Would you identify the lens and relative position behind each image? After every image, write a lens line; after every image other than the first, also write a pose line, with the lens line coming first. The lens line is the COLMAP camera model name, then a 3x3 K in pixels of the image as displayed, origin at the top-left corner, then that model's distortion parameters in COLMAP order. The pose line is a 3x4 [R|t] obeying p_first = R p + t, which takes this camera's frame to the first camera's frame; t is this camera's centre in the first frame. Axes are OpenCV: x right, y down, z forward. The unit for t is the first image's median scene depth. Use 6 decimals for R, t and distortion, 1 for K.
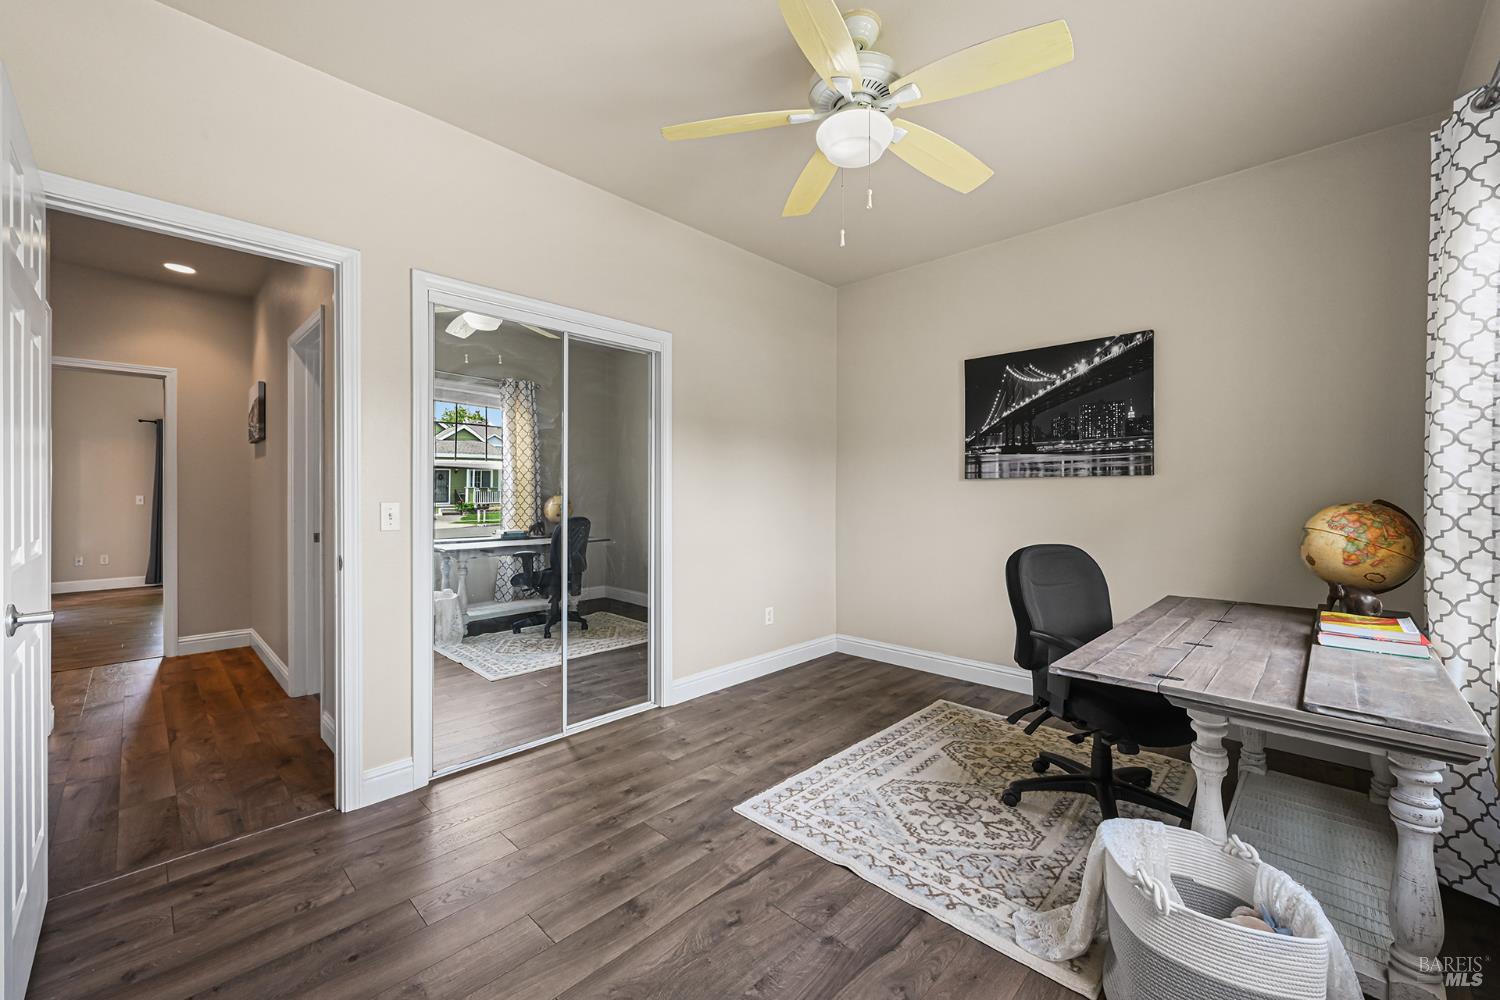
lens RADIAL K [[594.7, 0, 748.4], [0, 594.7, 494.8], [0, 0, 1]] dist [-0.000396, 0.000045]
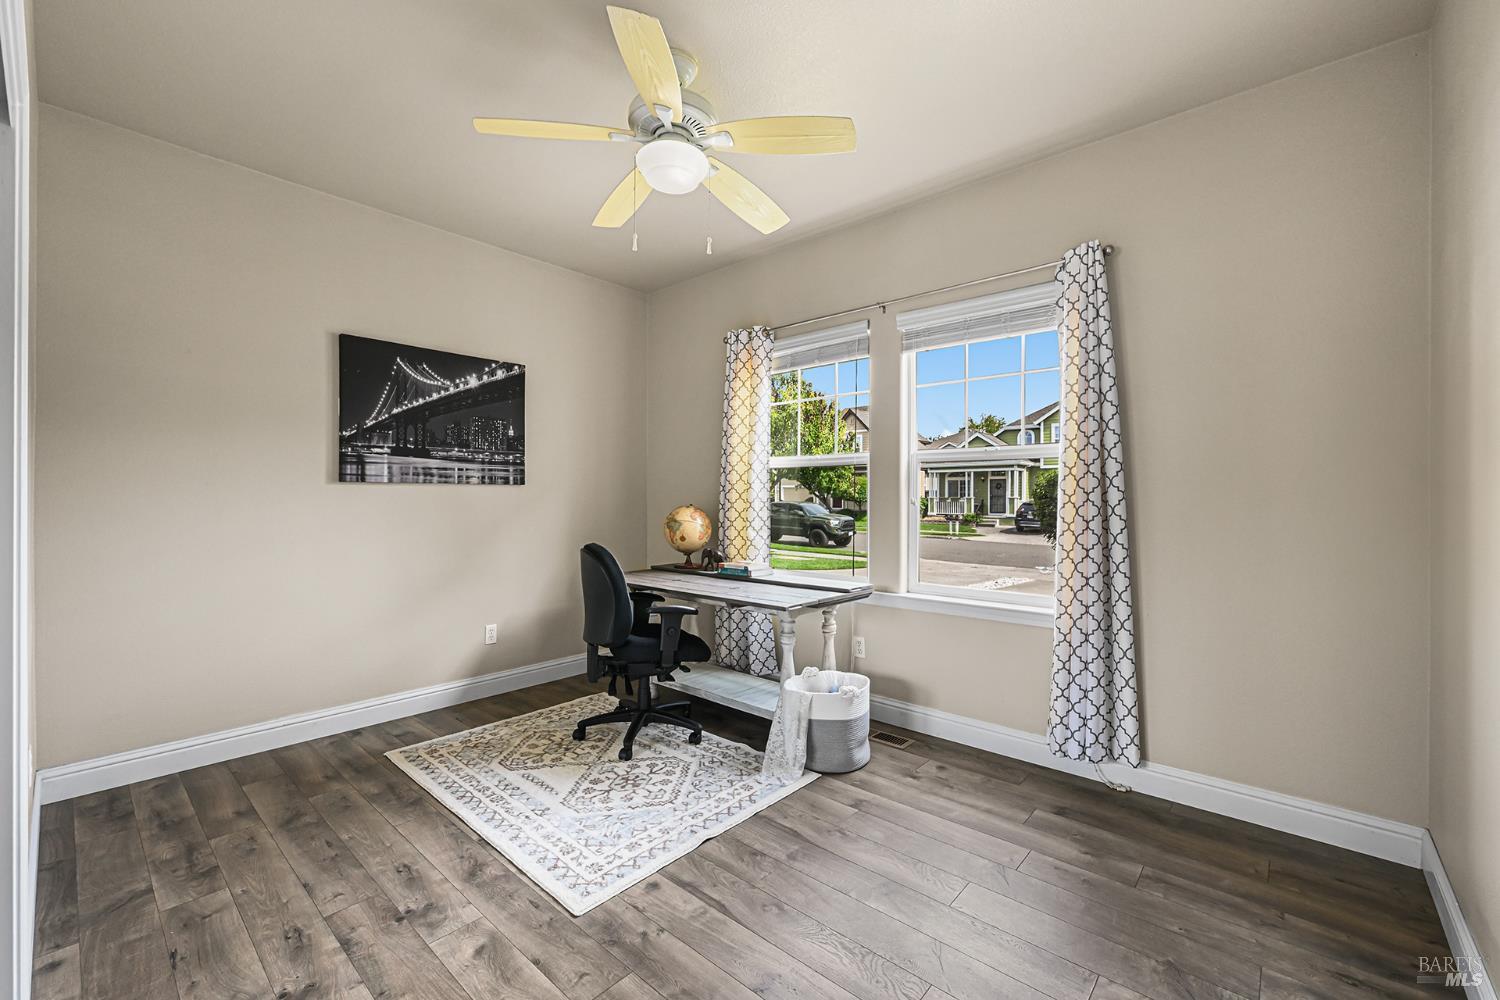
lens RADIAL K [[623.4, 0, 747.4], [0, 623.4, 500.7], [0, 0, 1]] dist [-0.002974, -0.000039]
pose [[-0.049518, -0.001511, 0.998772, -0.581066], [0.000137, 0.999999, 0.001520, -0.002772], [-0.998773, 0.000212, -0.049518, 0.573750]]
